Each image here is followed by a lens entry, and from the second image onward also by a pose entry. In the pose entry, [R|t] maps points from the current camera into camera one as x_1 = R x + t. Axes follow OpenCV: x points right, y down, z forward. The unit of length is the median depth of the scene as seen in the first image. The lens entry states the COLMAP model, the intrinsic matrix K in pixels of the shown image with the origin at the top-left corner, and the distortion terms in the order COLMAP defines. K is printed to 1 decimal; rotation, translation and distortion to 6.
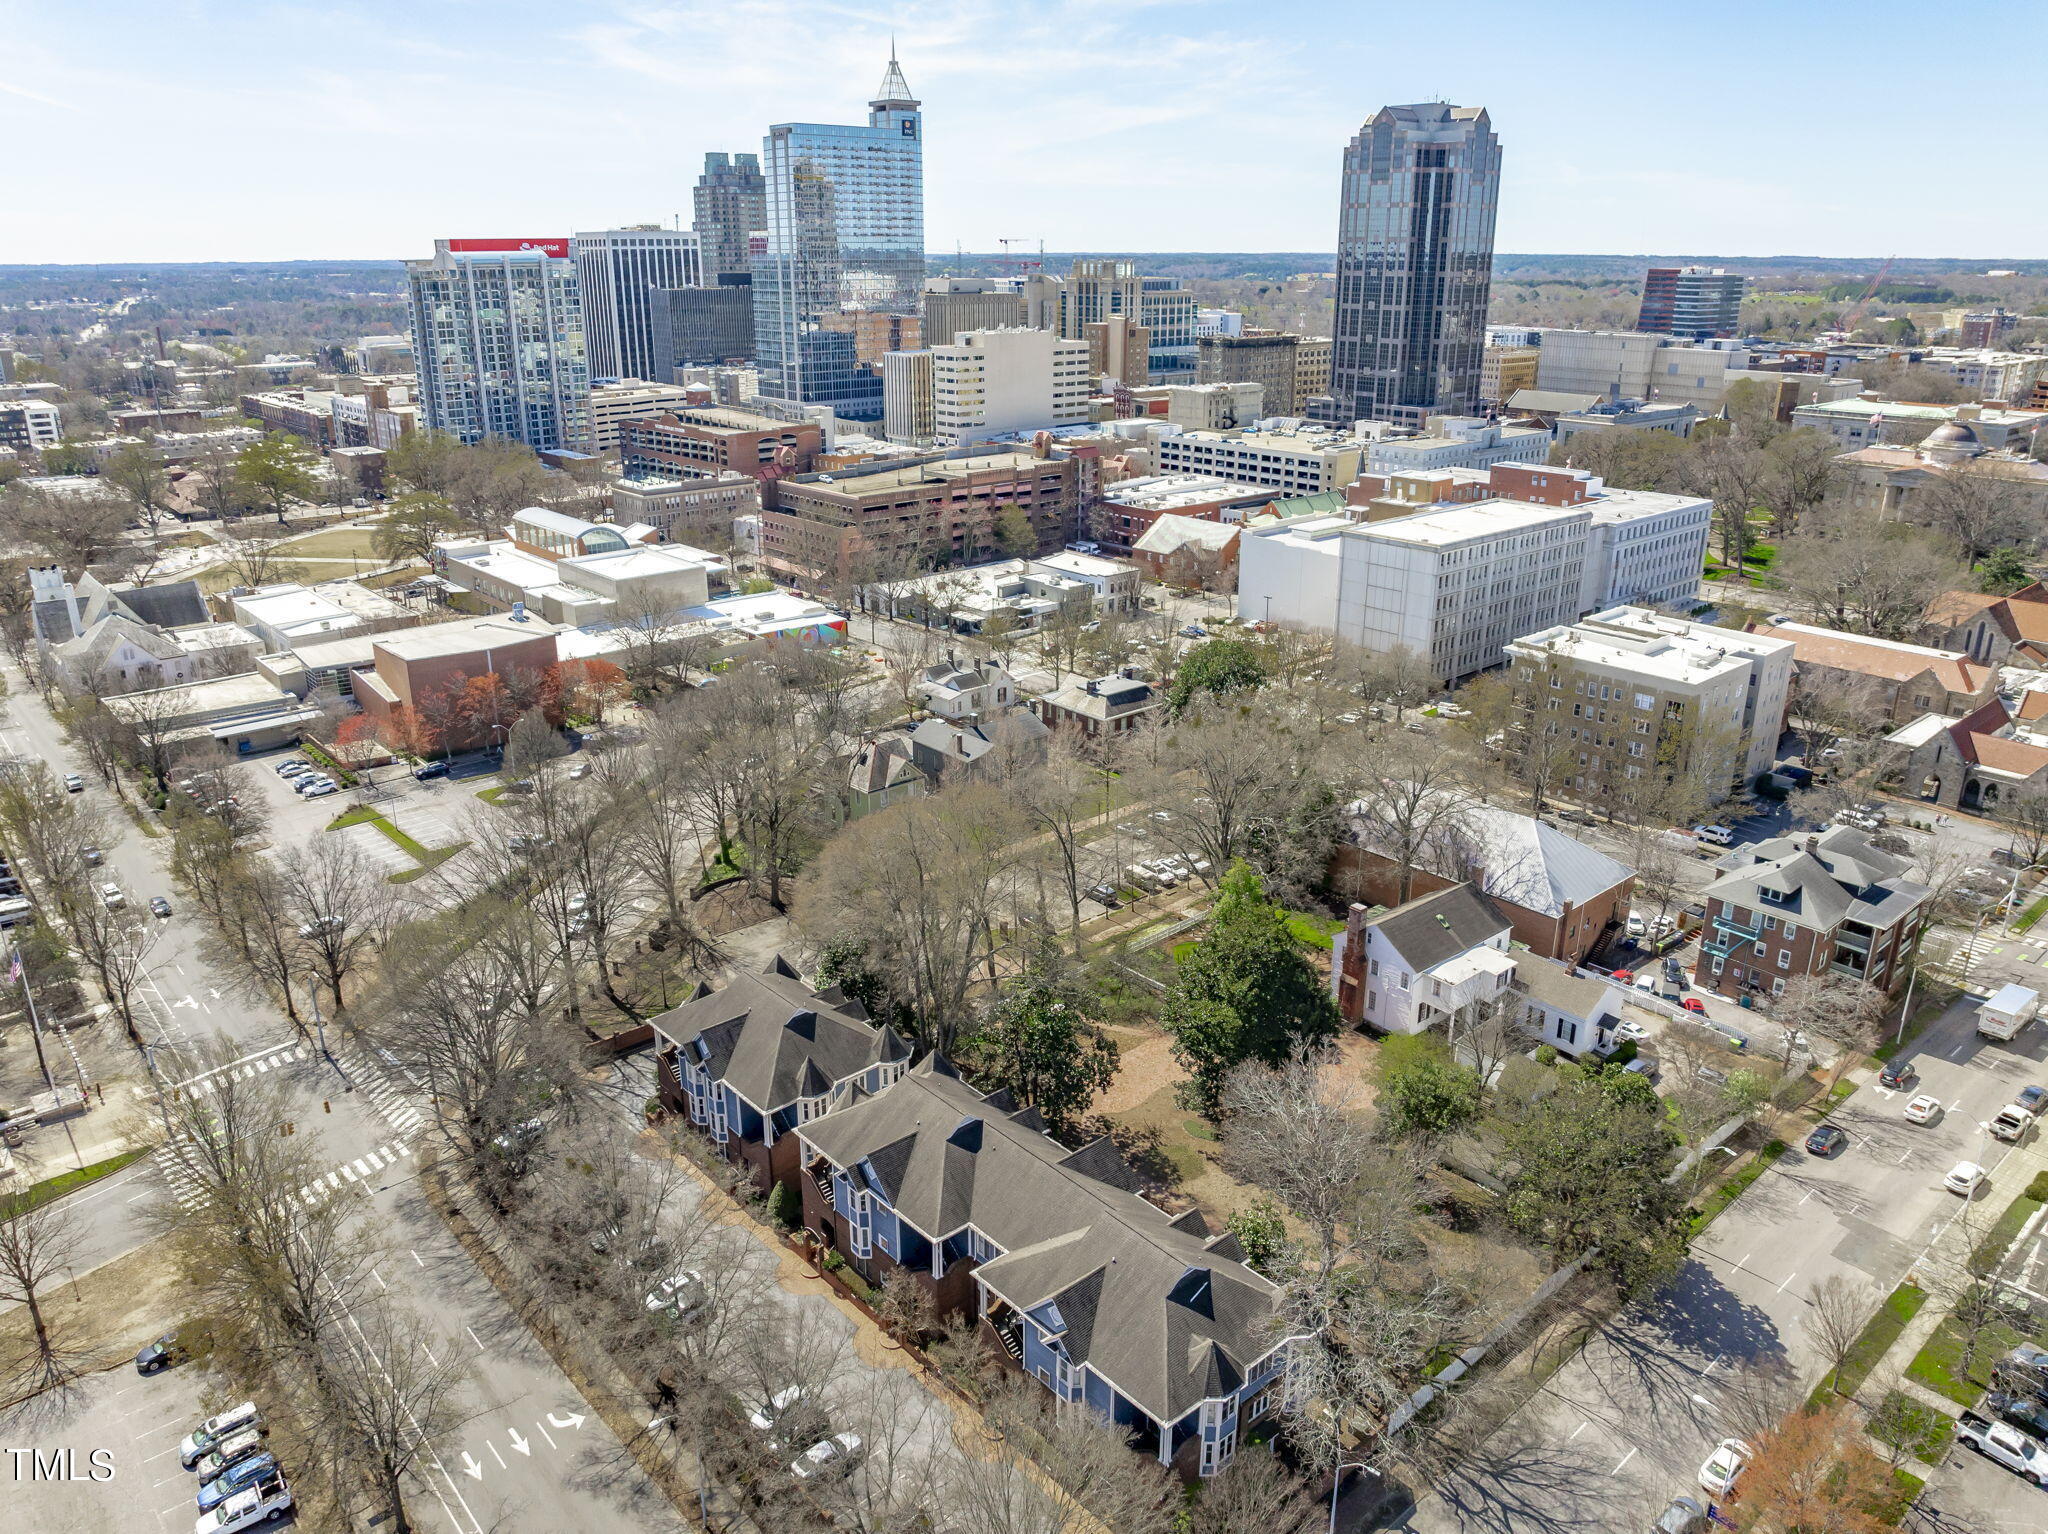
lens RADIAL K [[1432.7, 0, 1024.0], [0, 1432.7, 767.0], [0, 0, 1]] dist [-0.007447, -0.024472]
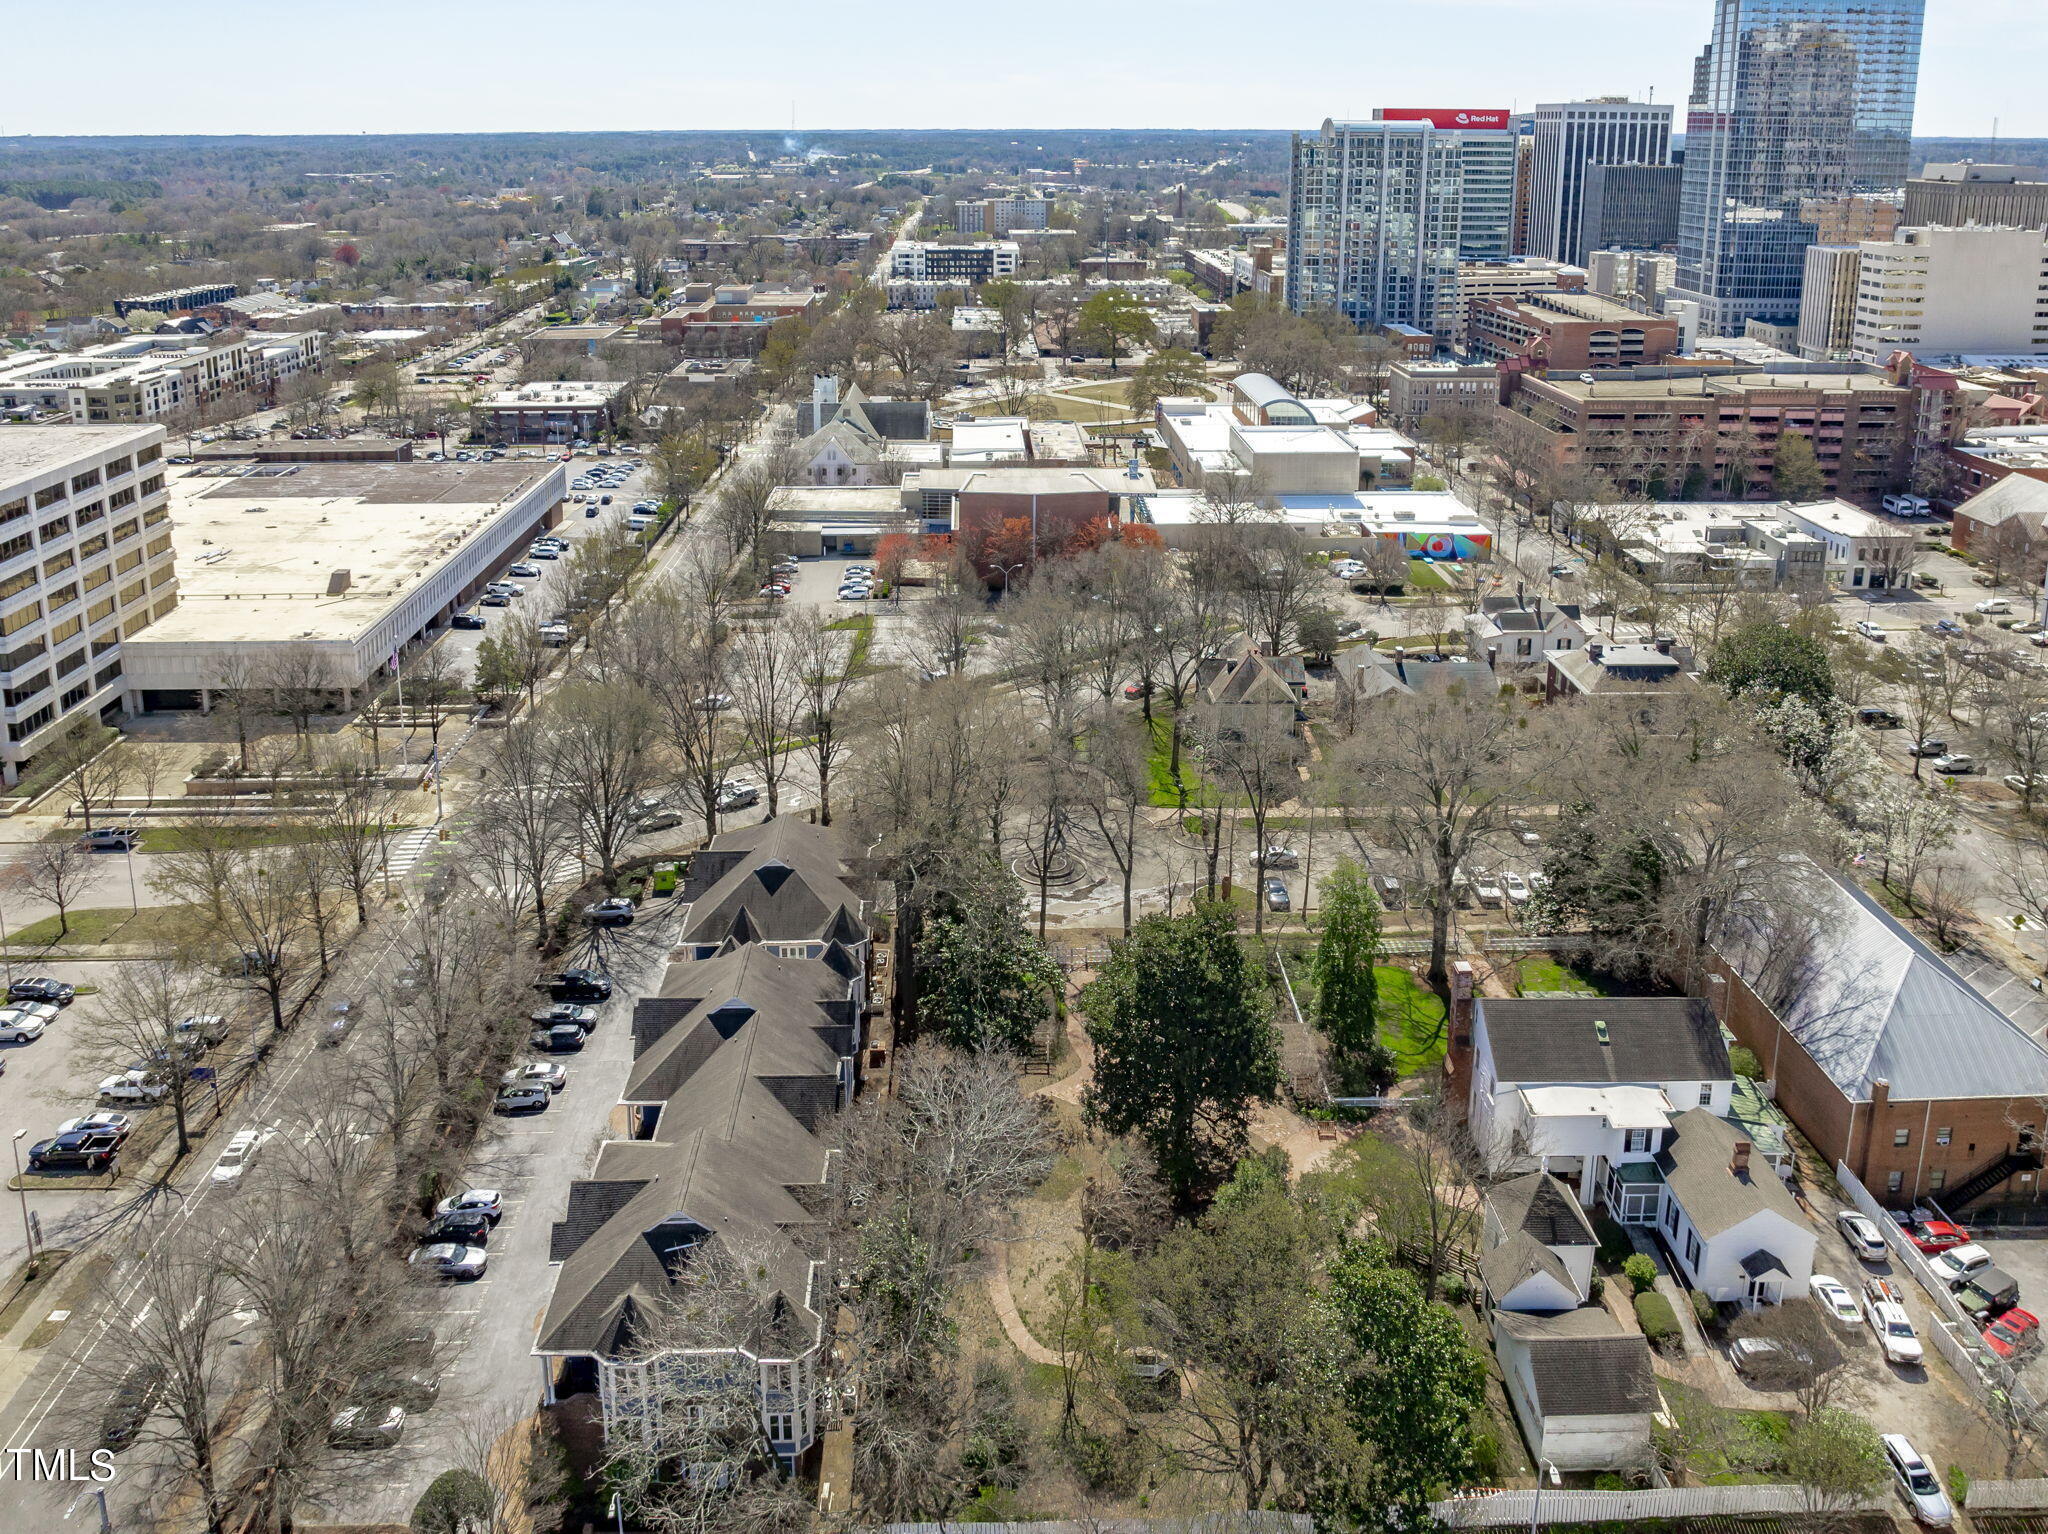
lens RADIAL K [[1559.3, 0, 1019.4], [0, 1559.3, 513.3], [0, 0, 1]] dist [-0.003119, -0.056962]
pose [[0.781201, 0.158181, -0.603907, 0.167916], [-0.219327, 0.975242, -0.028273, -0.019829], [0.584483, 0.154540, 0.796553, 0.063574]]
